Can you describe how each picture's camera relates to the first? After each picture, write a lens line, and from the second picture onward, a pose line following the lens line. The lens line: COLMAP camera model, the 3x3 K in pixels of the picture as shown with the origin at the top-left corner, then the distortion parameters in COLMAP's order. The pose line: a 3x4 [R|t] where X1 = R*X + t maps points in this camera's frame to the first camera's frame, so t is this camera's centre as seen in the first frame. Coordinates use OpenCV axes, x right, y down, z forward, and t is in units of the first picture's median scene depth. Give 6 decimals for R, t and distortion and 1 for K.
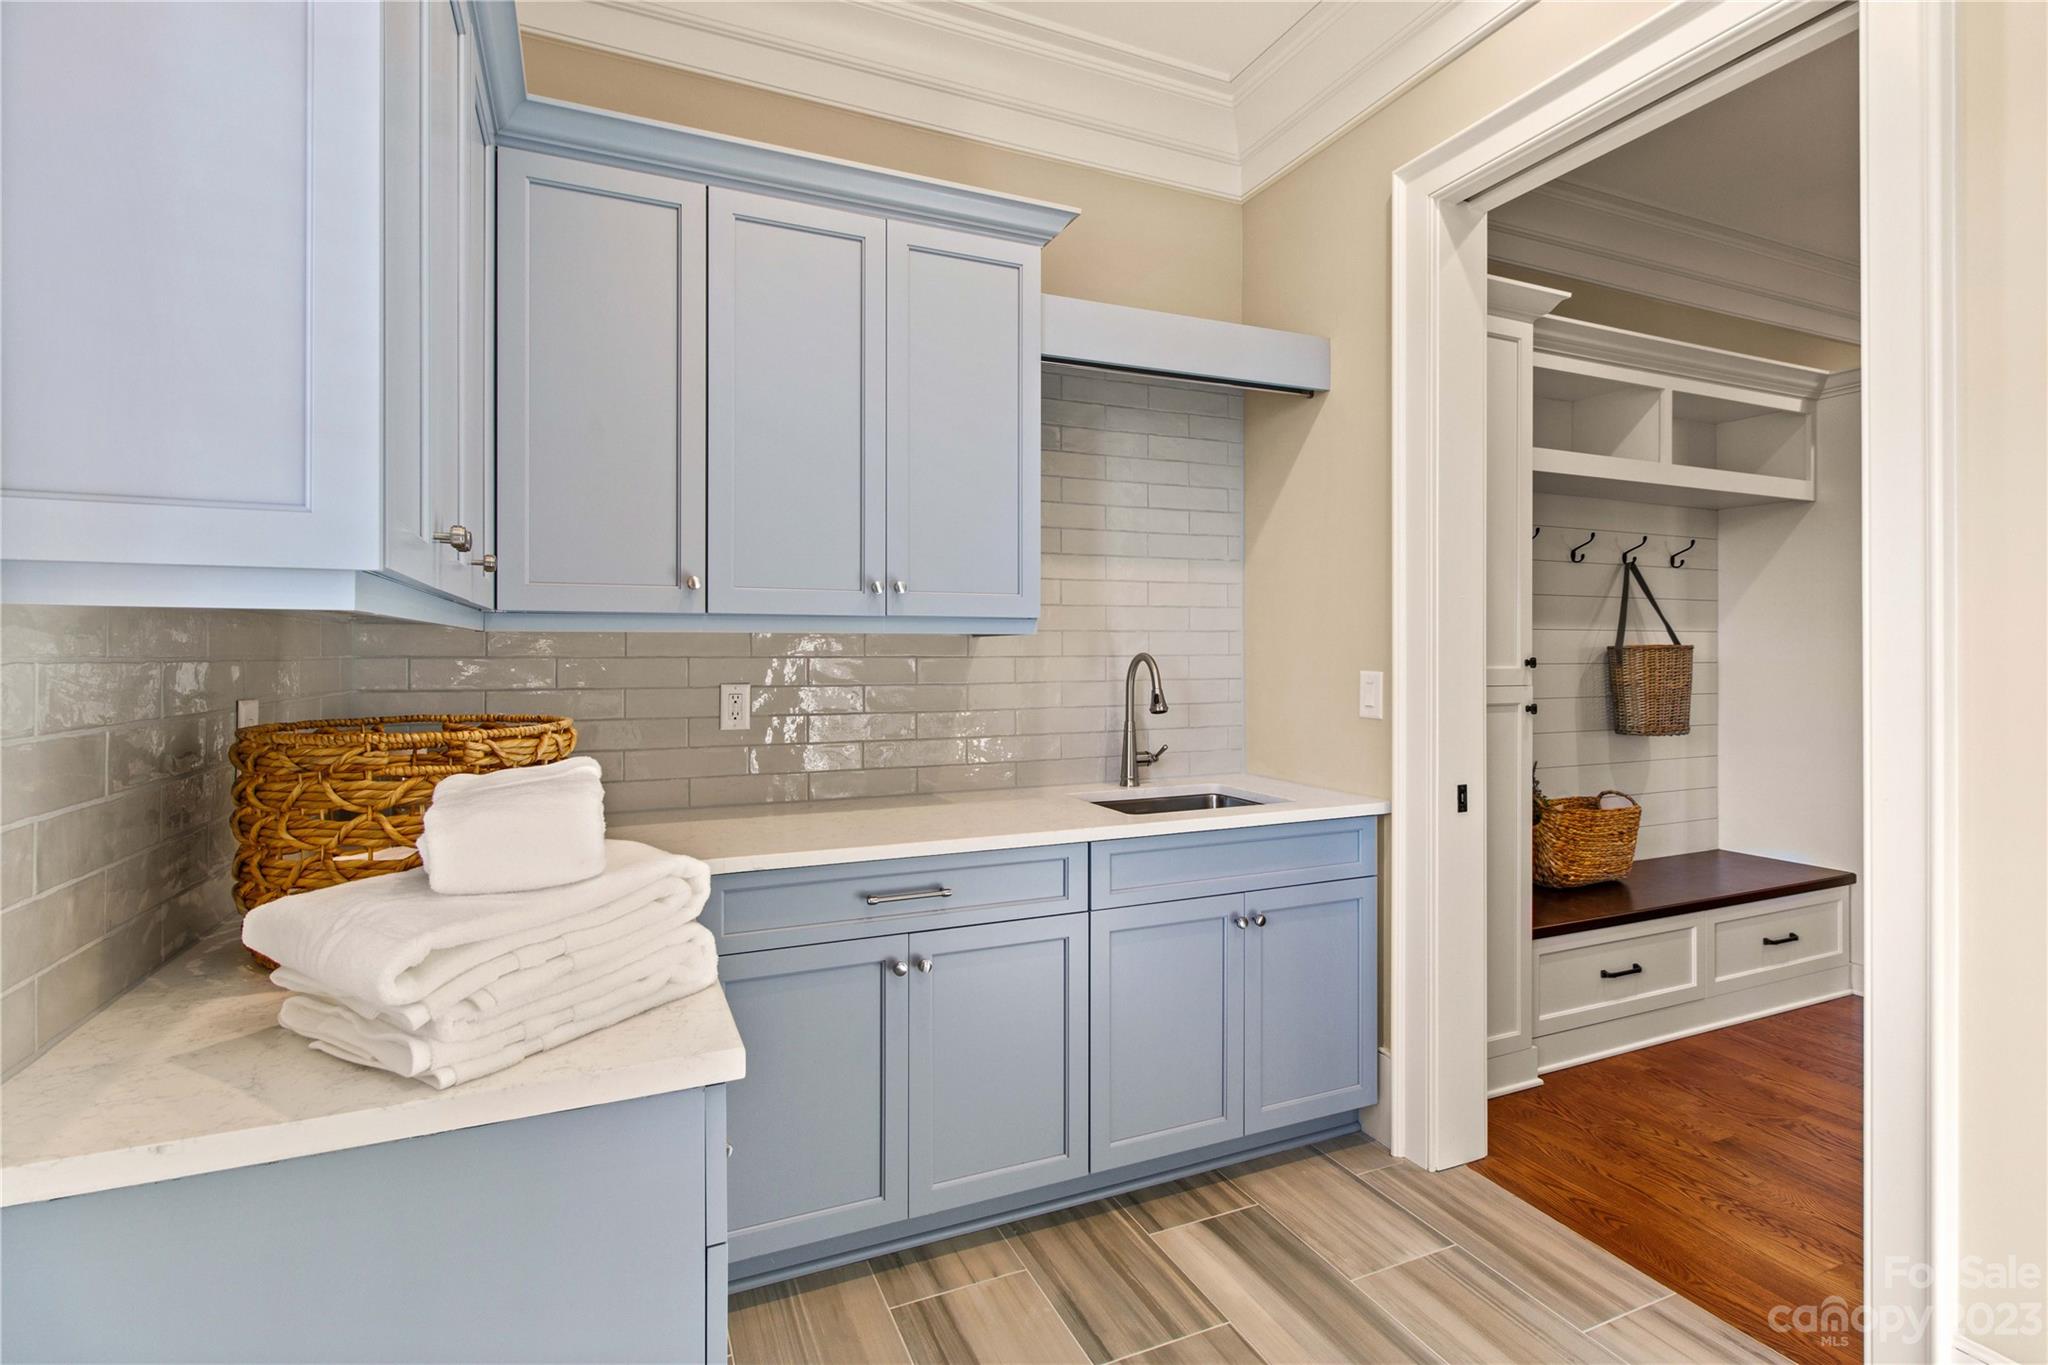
lens RADIAL K [[956.8, 0, 1001.3], [0, 956.8, 653.9], [0, 0, 1]] dist [-0.008465, 0.006010]
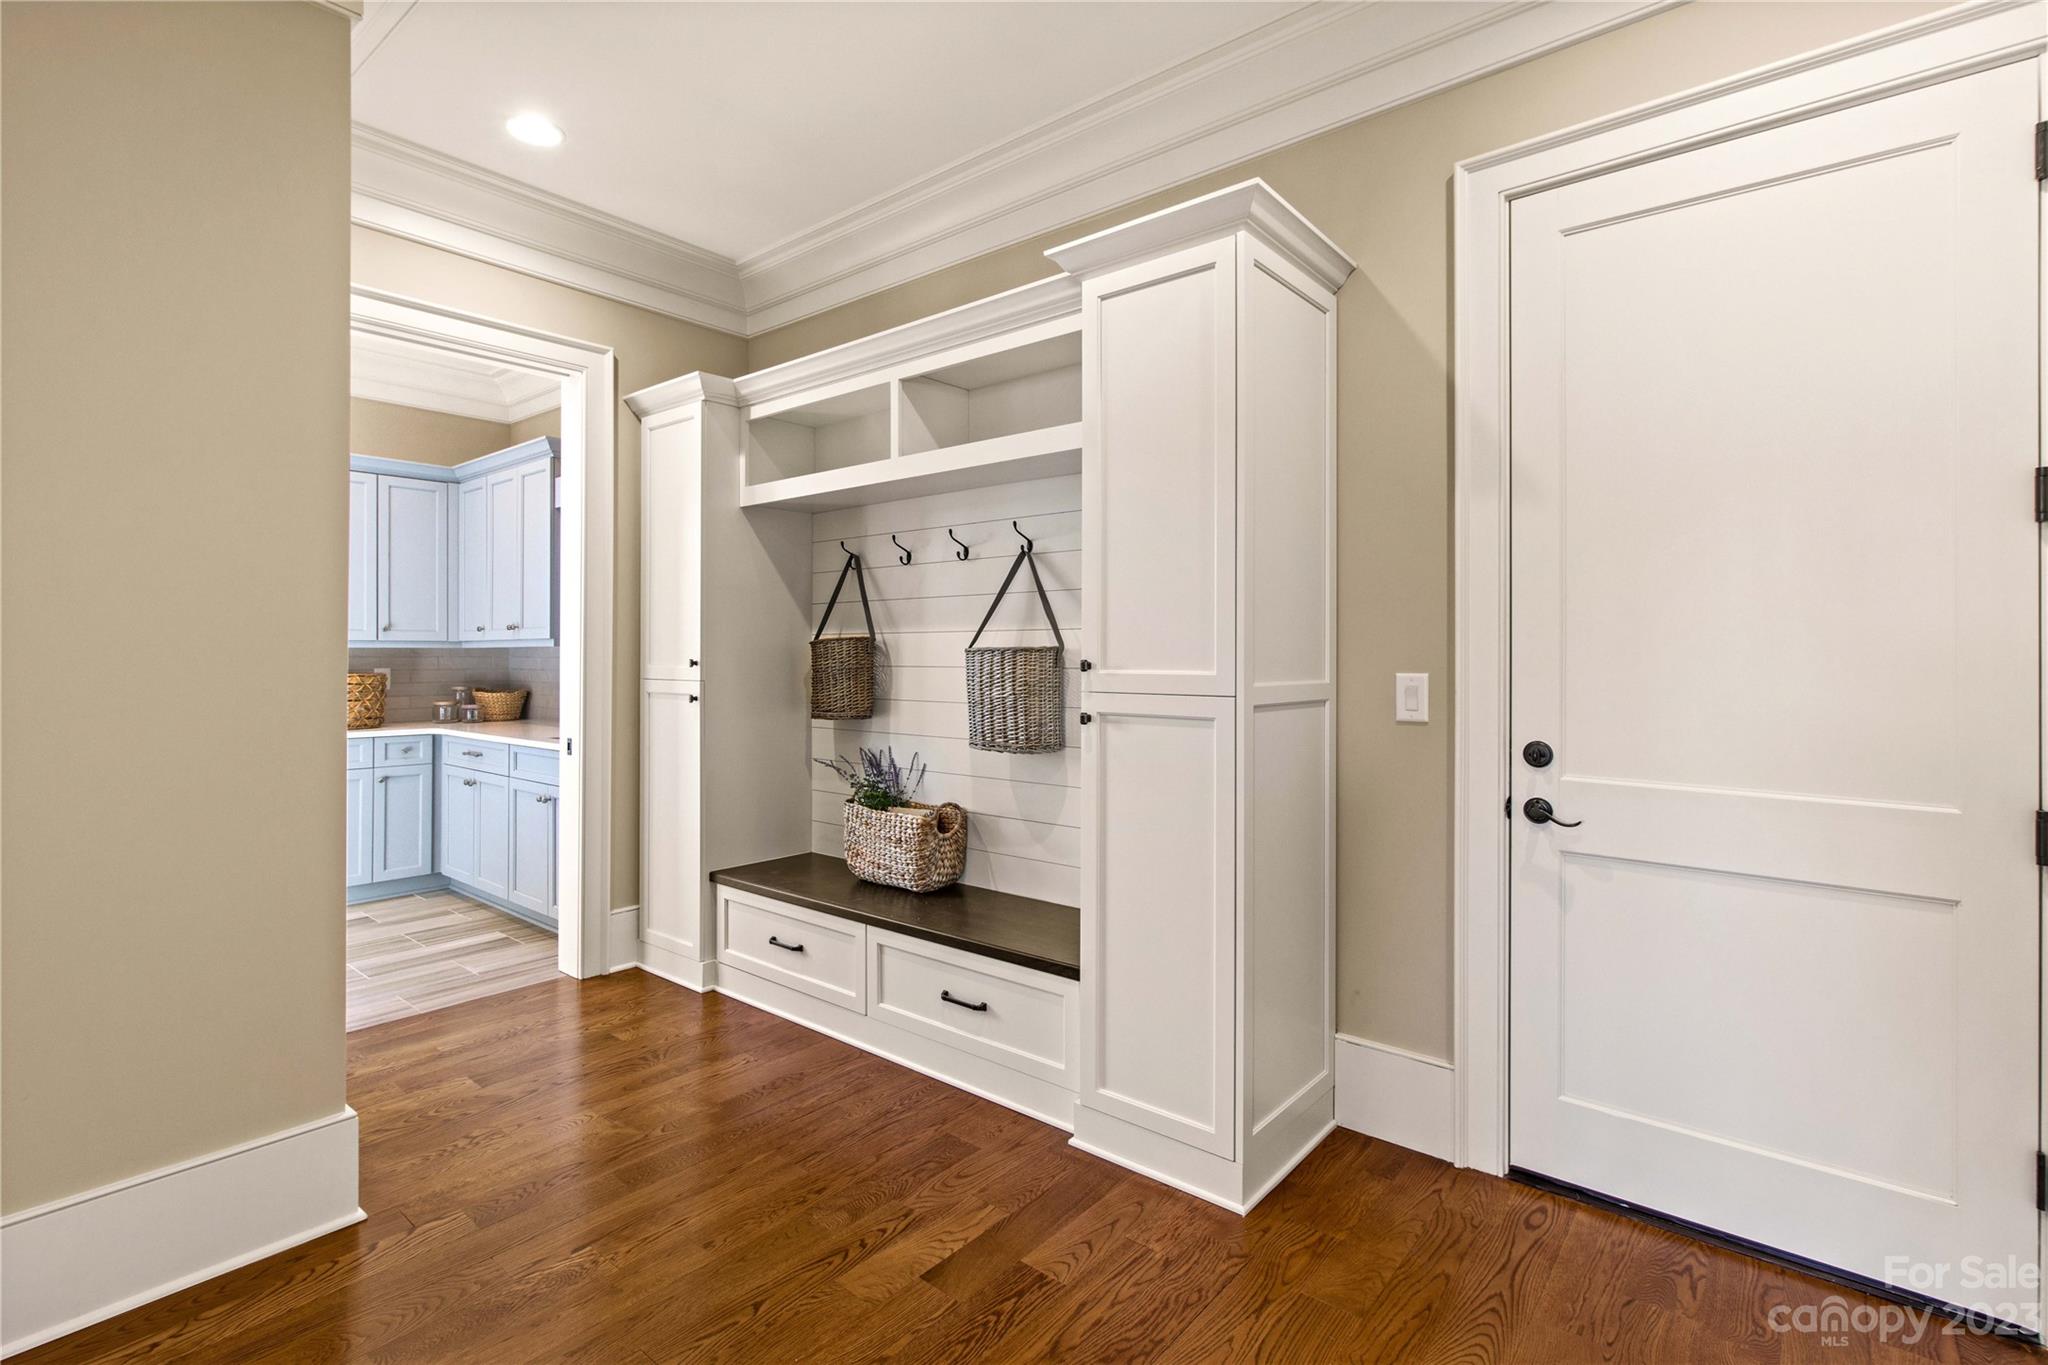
lens RADIAL K [[956.8, 0, 1005.6], [0, 956.8, 641.1], [0, 0, 1]] dist [-0.008465, 0.006010]
pose [[0.449926, -0.003445, -0.893059, 1.594695], [0.006887, 0.999976, -0.000388, -0.015823], [0.893040, -0.005976, 0.449939, 0.664327]]
